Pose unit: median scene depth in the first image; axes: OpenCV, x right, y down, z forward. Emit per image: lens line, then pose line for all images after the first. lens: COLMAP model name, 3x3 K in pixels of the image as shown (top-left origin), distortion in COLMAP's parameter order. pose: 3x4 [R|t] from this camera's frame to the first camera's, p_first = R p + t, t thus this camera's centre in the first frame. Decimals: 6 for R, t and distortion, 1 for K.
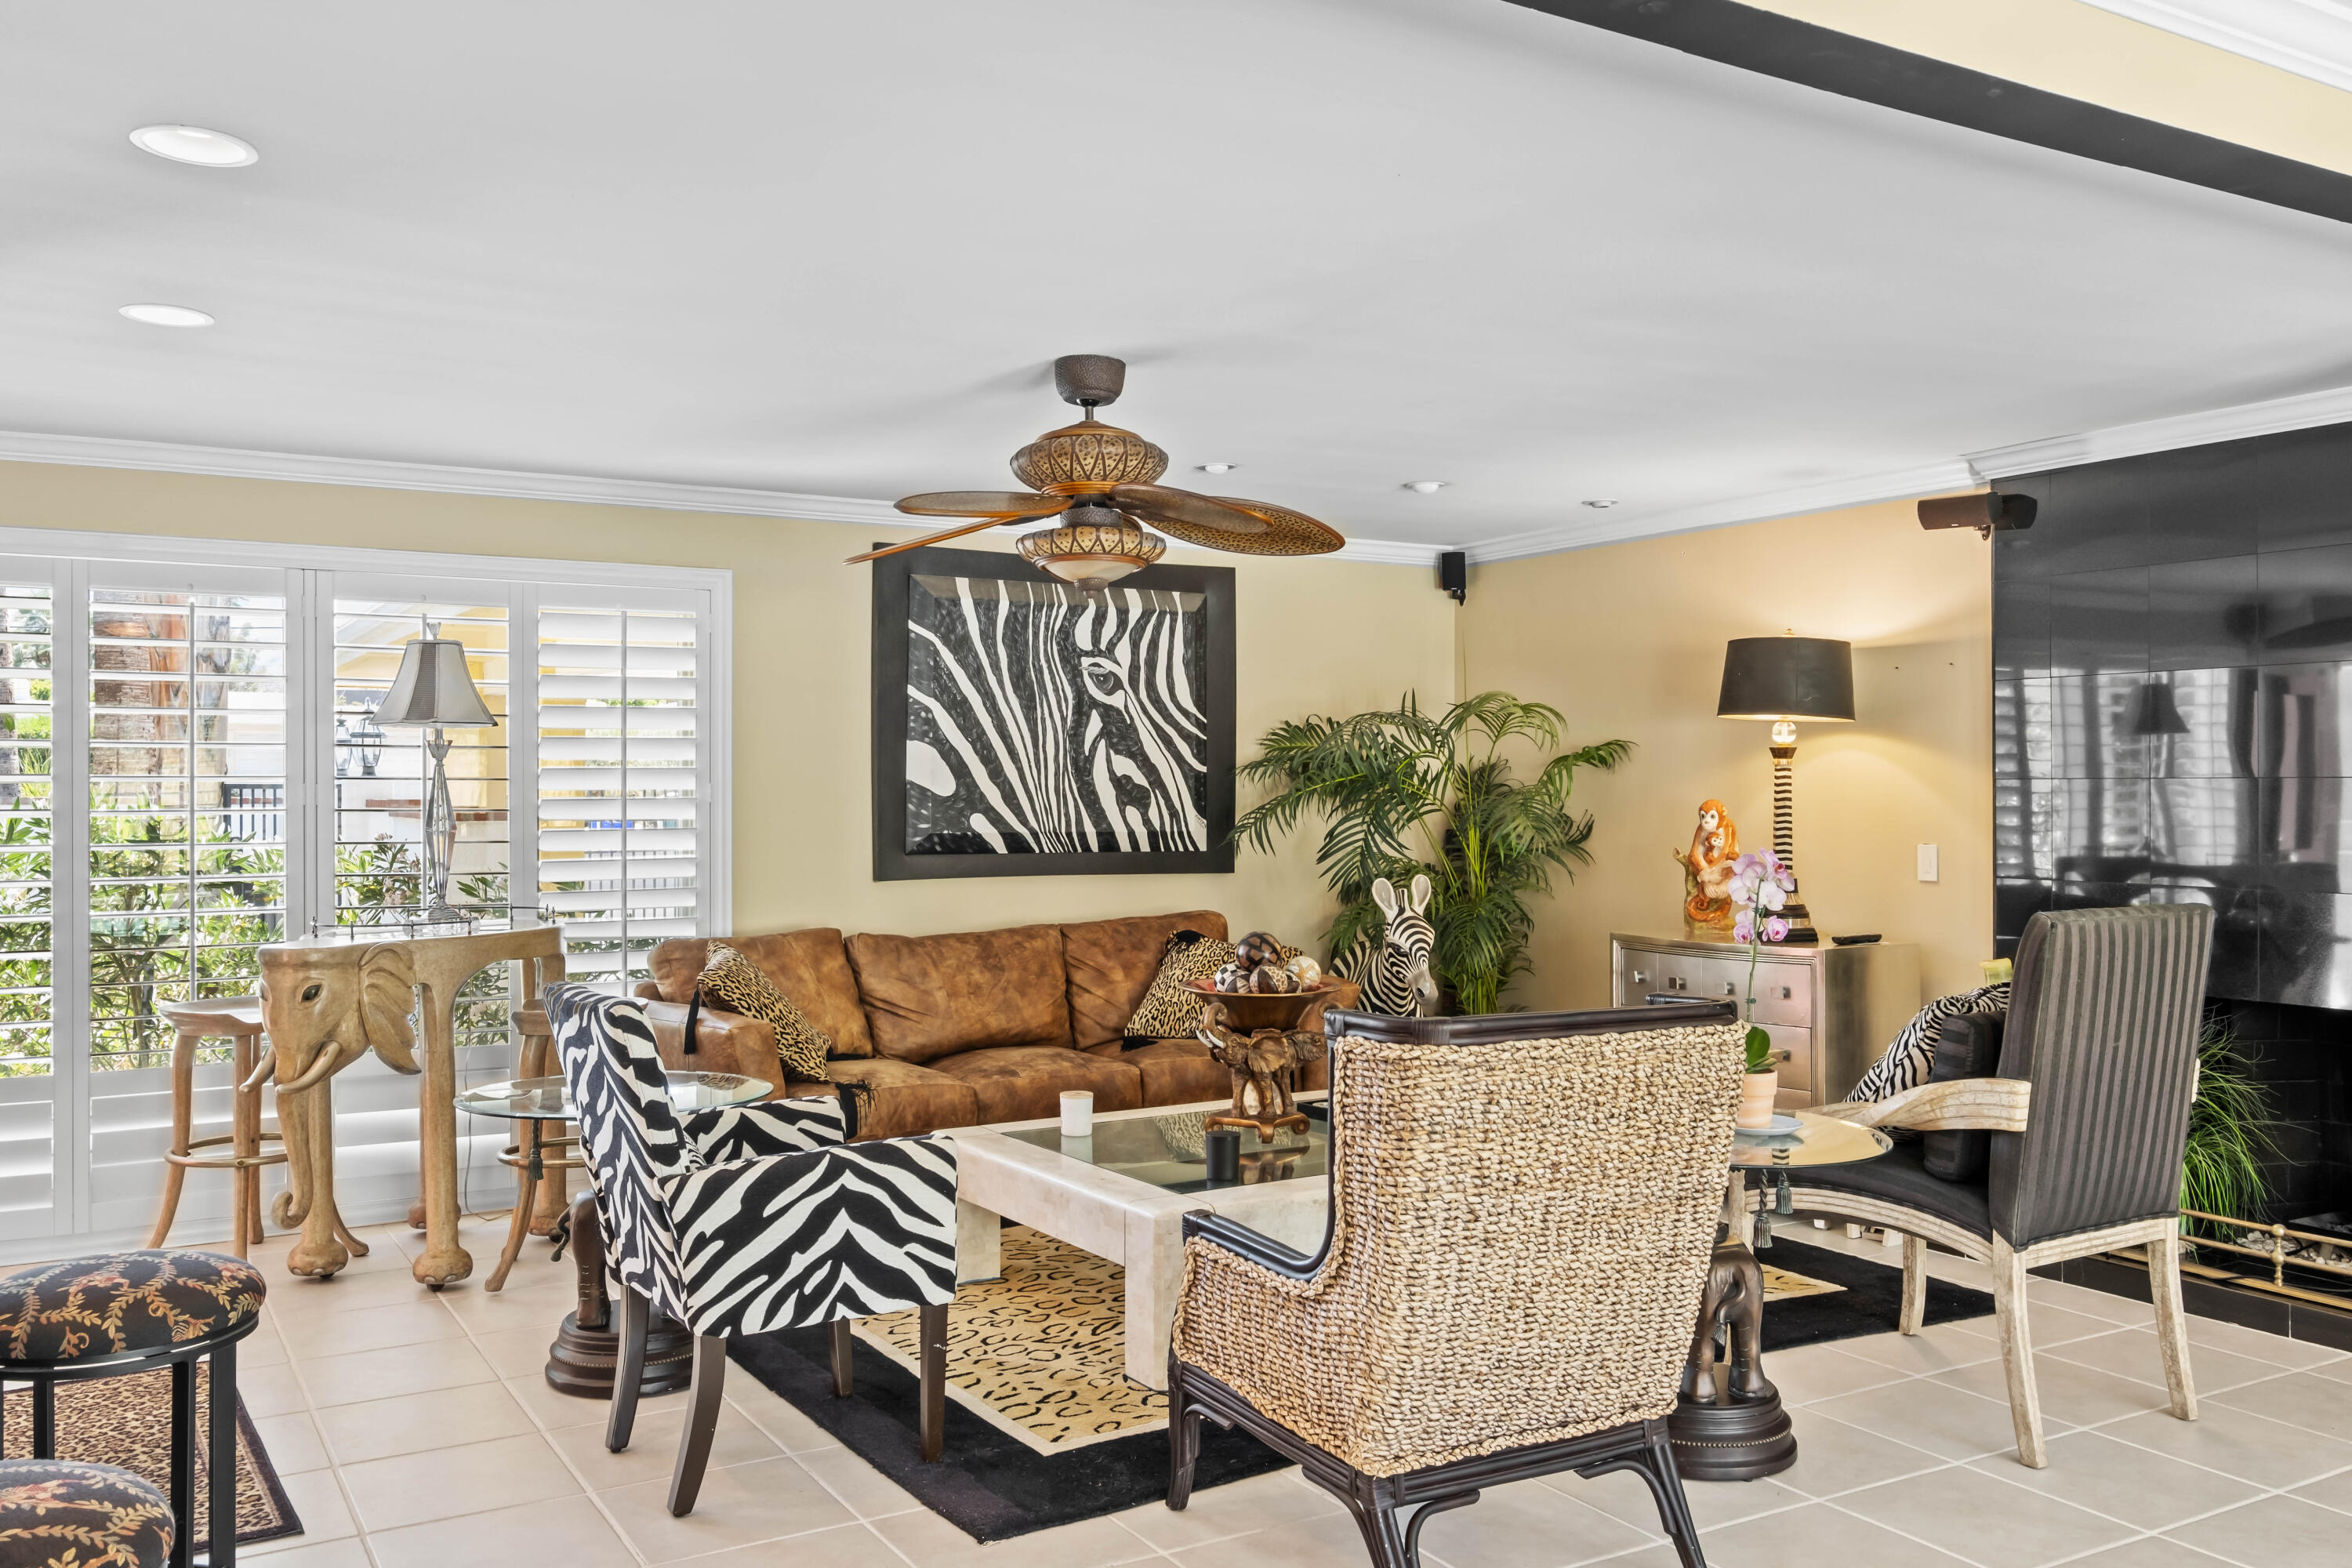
lens RADIAL K [[1915.8, 0, 1176.0], [0, 1915.8, 784.0], [0, 0, 1]] dist [-0.034159, 0.099945]
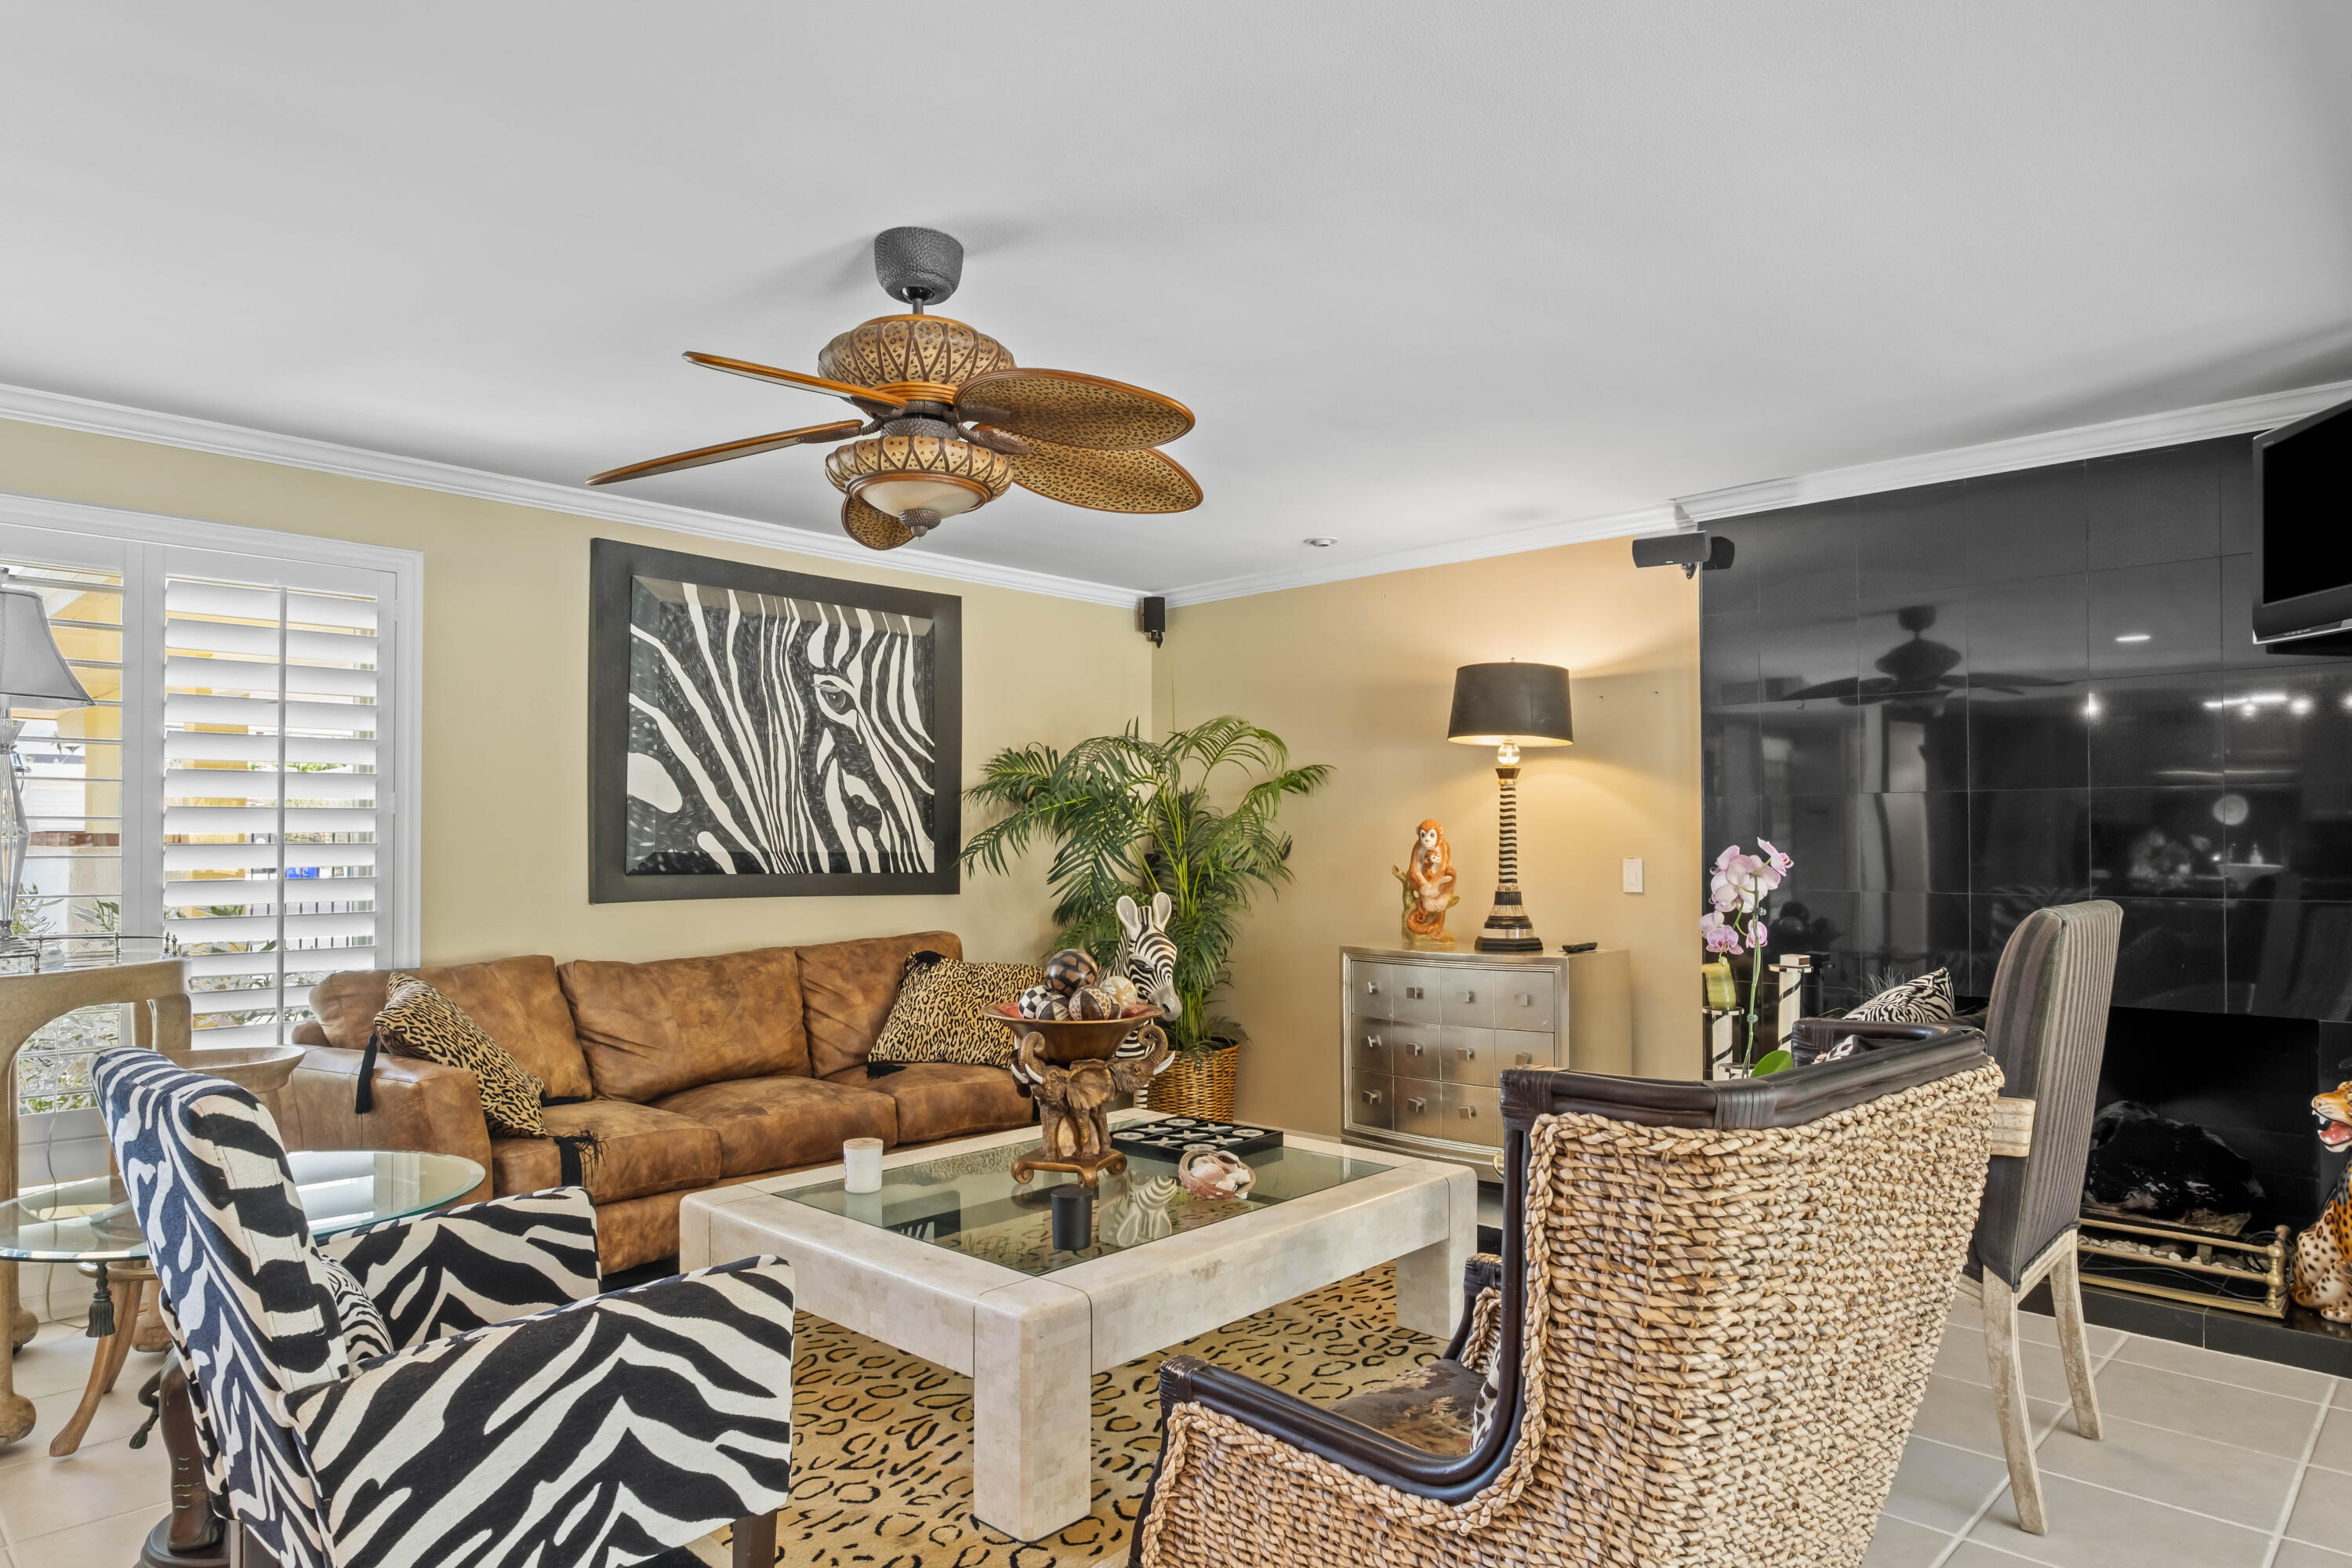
lens RADIAL K [[1413.9, 0, 1169.2], [0, 1413.9, 825.8], [0, 0, 1]] dist [-0.019596, 0.020252]
pose [[0.965487, 0.004471, 0.260414, -0.070173], [-0.001406, 0.999928, -0.011955, 0.022592], [-0.260449, 0.011176, 0.965423, 0.290944]]
